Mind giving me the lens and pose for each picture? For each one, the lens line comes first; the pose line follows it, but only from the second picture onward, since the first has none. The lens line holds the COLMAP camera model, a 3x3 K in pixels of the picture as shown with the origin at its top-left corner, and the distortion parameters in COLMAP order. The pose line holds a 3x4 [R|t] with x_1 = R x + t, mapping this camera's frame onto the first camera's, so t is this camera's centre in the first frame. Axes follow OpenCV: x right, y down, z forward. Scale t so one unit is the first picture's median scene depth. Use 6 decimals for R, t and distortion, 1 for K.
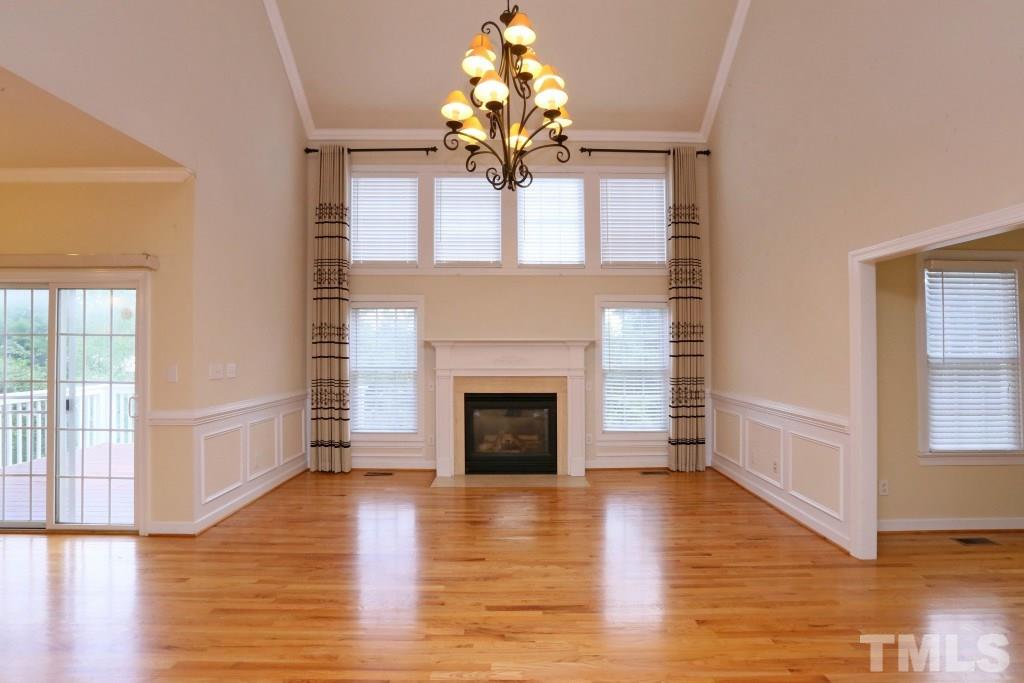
lens RADIAL K [[500.0, 0, 512.0], [0, 500.0, 341.5], [0, 0, 1]] dist [-0.026063, 0.000756]
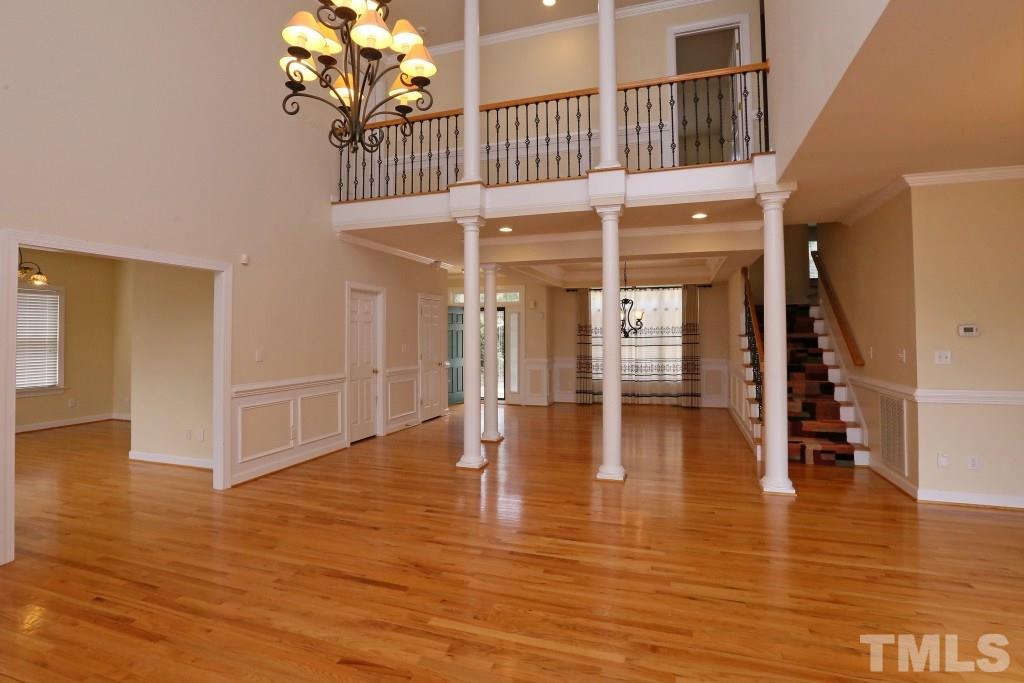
lens RADIAL K [[500.0, 0, 512.0], [0, 500.0, 341.5], [0, 0, 1]] dist [-0.026063, 0.000756]
pose [[-0.950409, -0.001666, 0.310999, -0.502248], [-0.000623, 0.999994, 0.003456, 0.025800], [-0.311003, 0.003091, -0.950404, 1.672224]]
